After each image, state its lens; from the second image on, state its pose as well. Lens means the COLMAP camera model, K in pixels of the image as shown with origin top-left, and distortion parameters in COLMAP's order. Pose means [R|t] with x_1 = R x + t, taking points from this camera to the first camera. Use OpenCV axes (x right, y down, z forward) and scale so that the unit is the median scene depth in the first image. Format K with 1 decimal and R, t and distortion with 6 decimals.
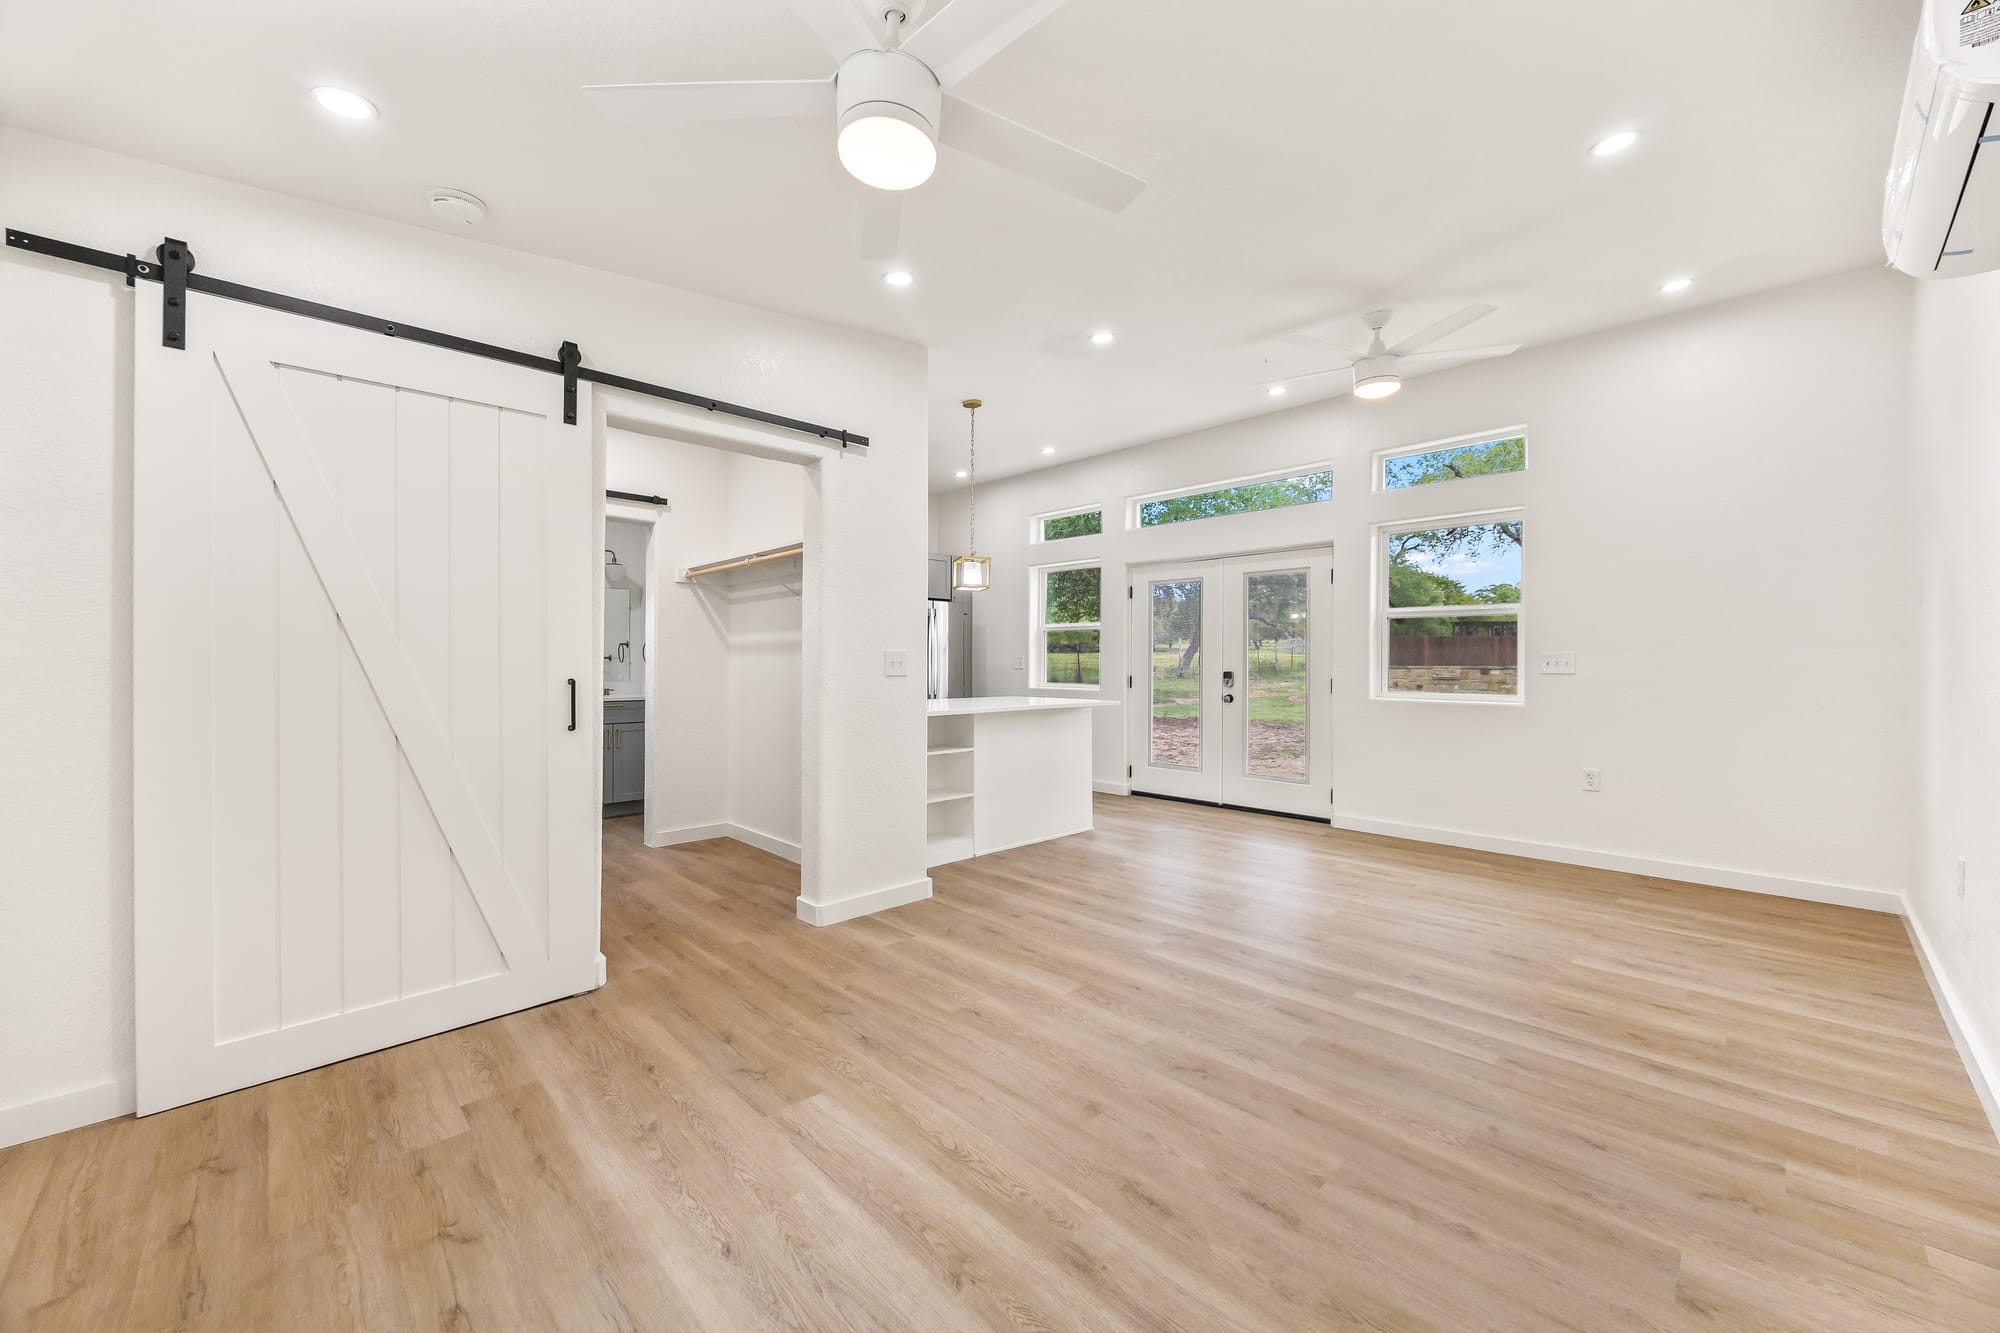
lens RADIAL K [[752.6, 0, 999.5], [0, 752.6, 655.8], [0, 0, 1]] dist [-0.006716, 0.000083]
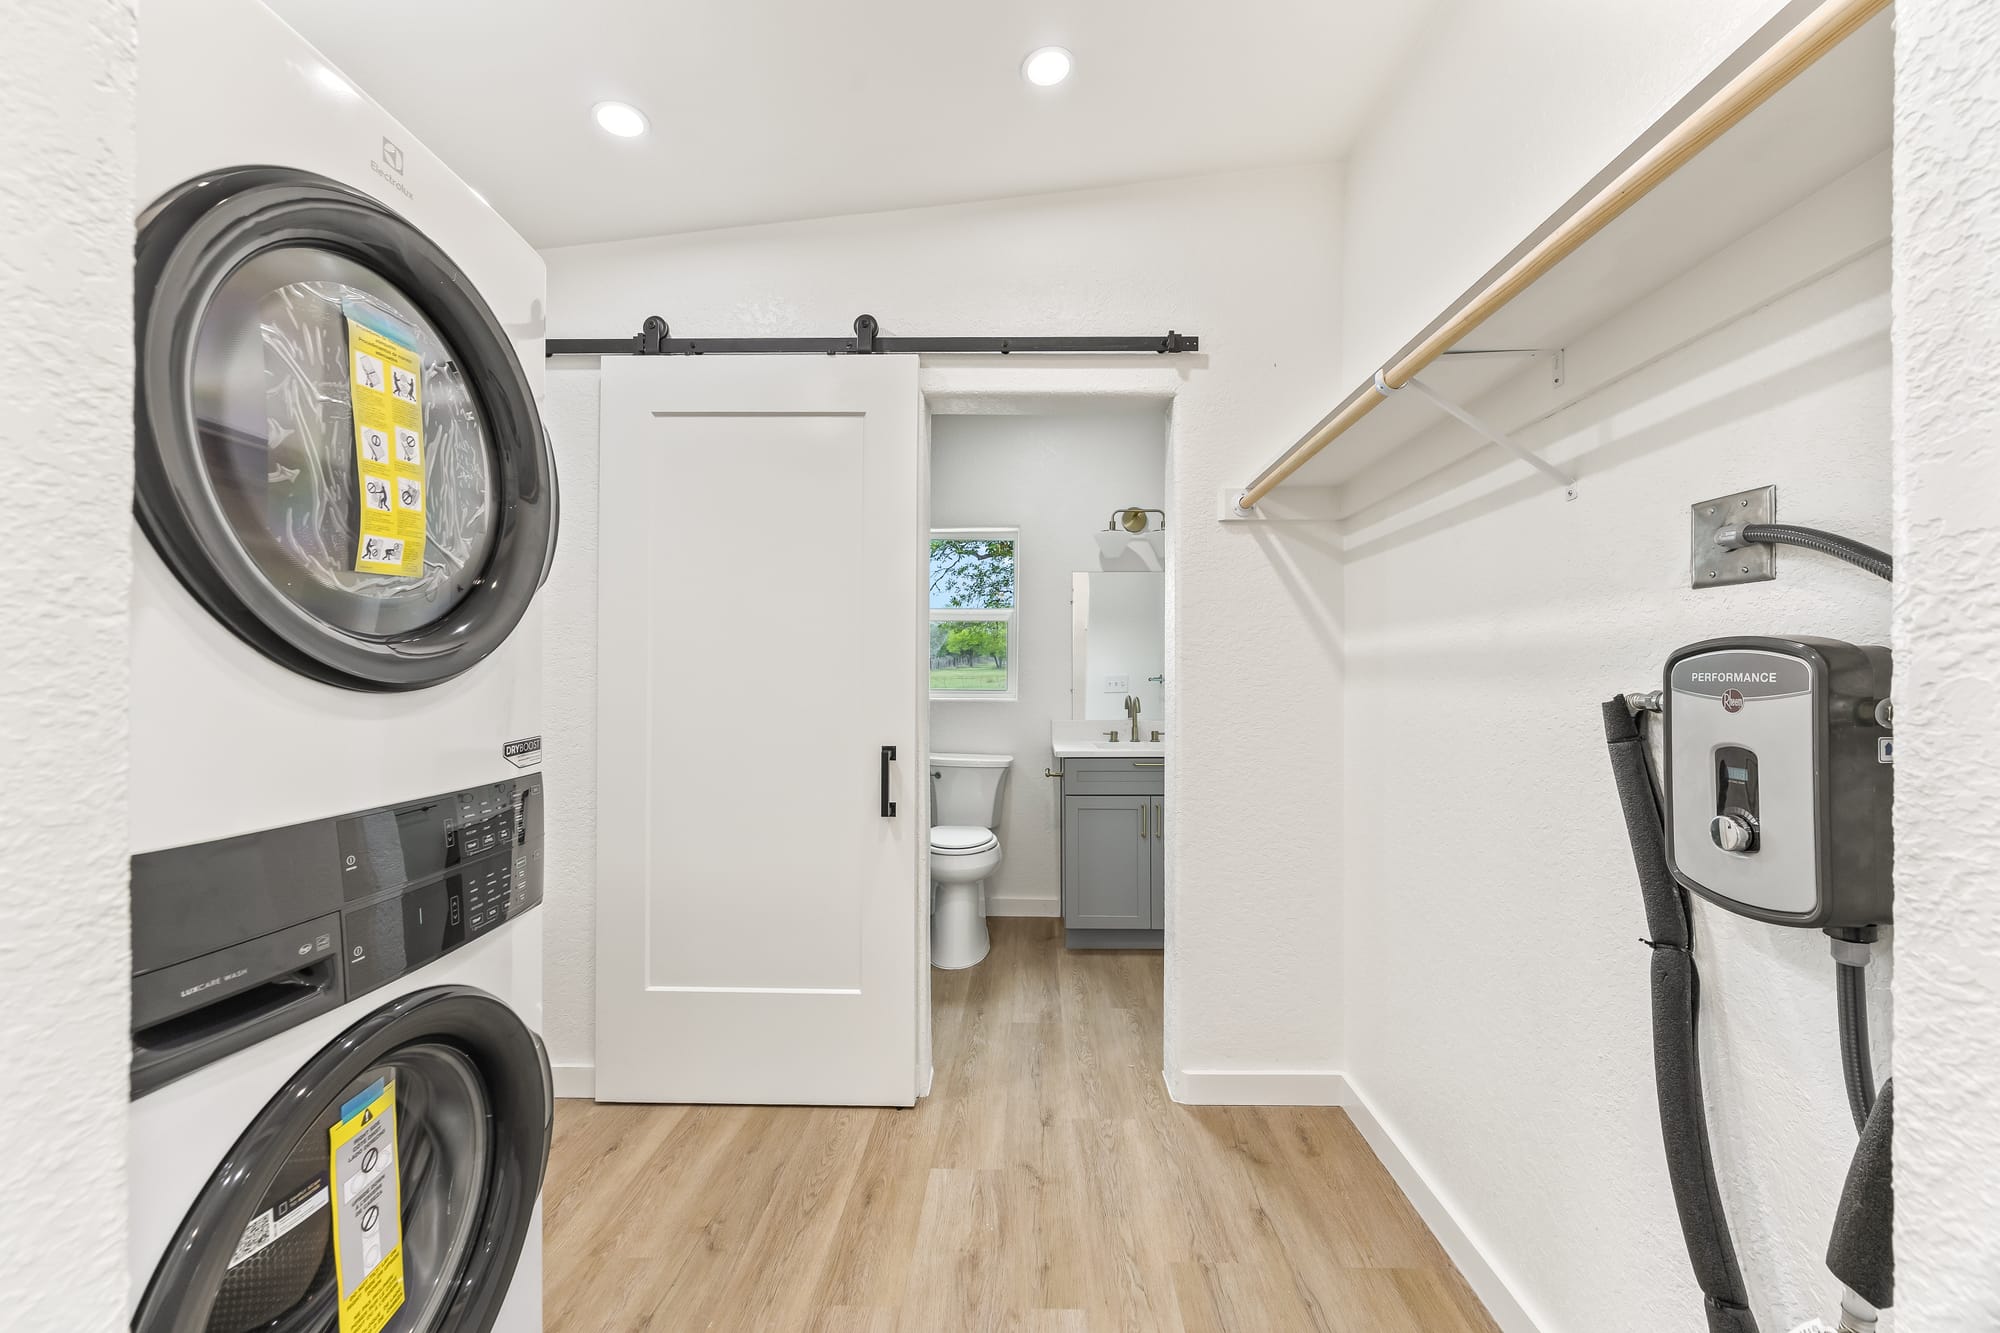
lens RADIAL K [[752.6, 0, 1007.3], [0, 752.6, 658.9], [0, 0, 1]] dist [-0.006716, 0.000083]
pose [[0.709645, -0.000166, -0.704560, -0.200785], [0.002366, 0.999995, 0.002148, -0.016307], [0.704556, -0.003192, 0.709641, 0.583340]]
